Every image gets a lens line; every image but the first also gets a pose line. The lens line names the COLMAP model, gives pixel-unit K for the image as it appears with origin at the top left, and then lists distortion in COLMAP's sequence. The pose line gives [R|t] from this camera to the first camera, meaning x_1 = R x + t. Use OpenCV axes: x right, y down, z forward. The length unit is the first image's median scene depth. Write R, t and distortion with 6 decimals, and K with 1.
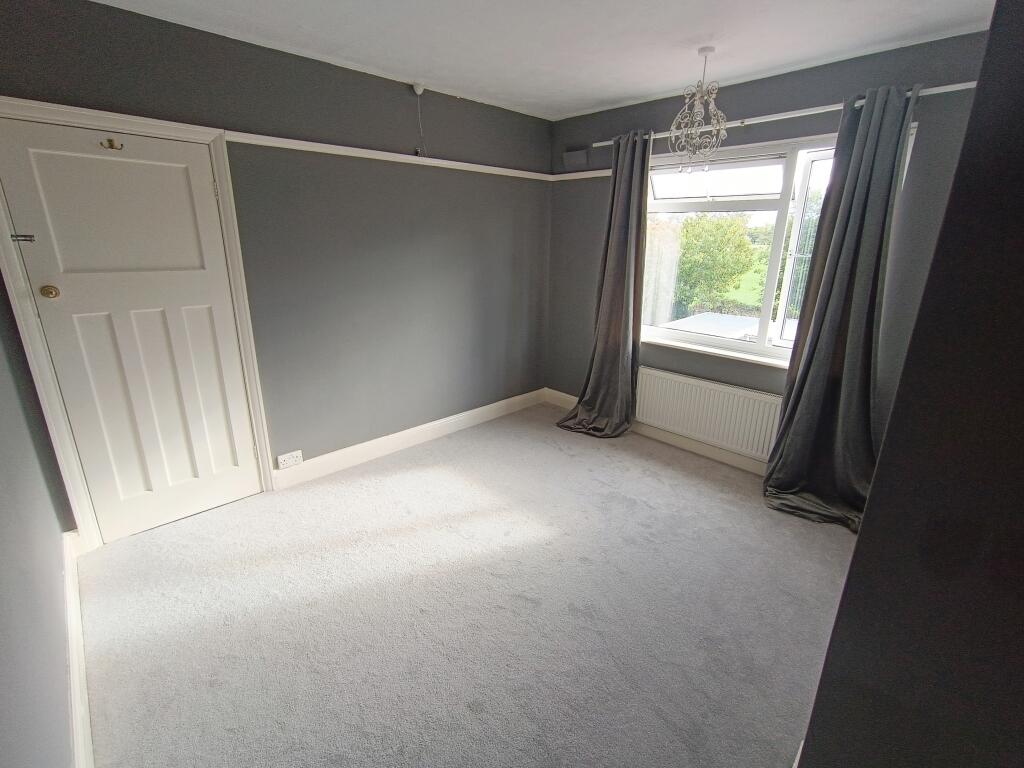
lens RADIAL K [[466.6, 0, 507.4], [0, 466.6, 378.2], [0, 0, 1]] dist [-0.041190, 0.026915]
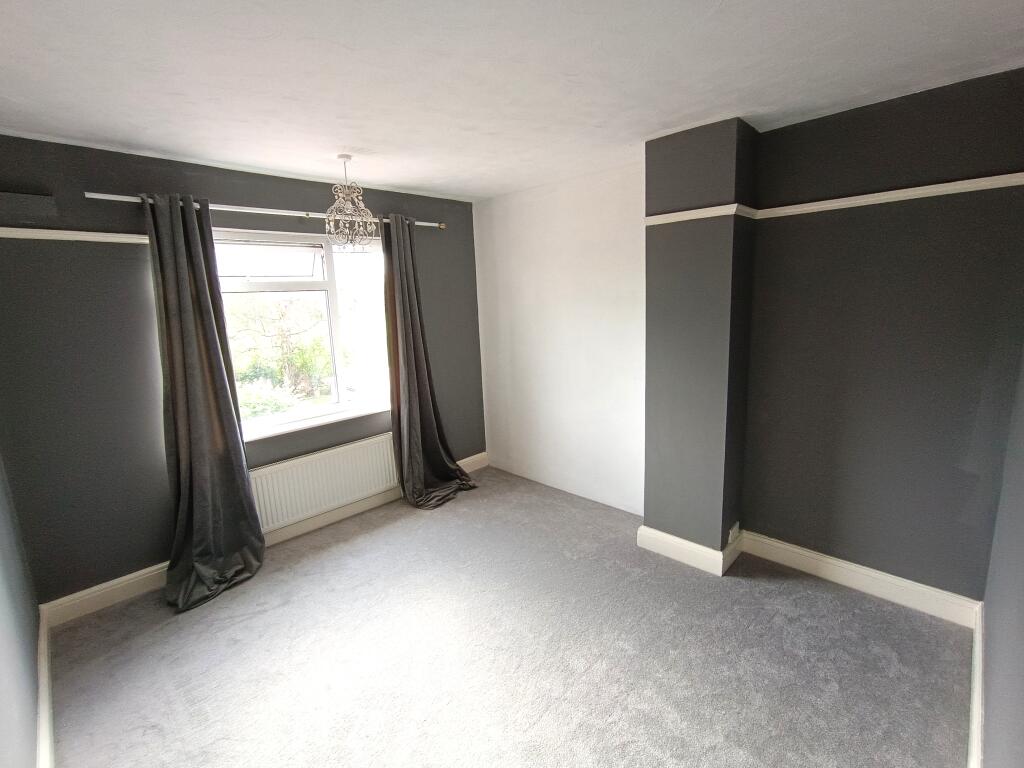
lens RADIAL K [[466.6, 0, 507.4], [0, 466.6, 378.2], [0, 0, 1]] dist [-0.041190, 0.026915]
pose [[-0.023339, -0.180157, 0.983361, -0.559162], [0.331910, 0.926440, 0.177606, -0.190852], [-0.943022, 0.330532, 0.038174, 0.530881]]
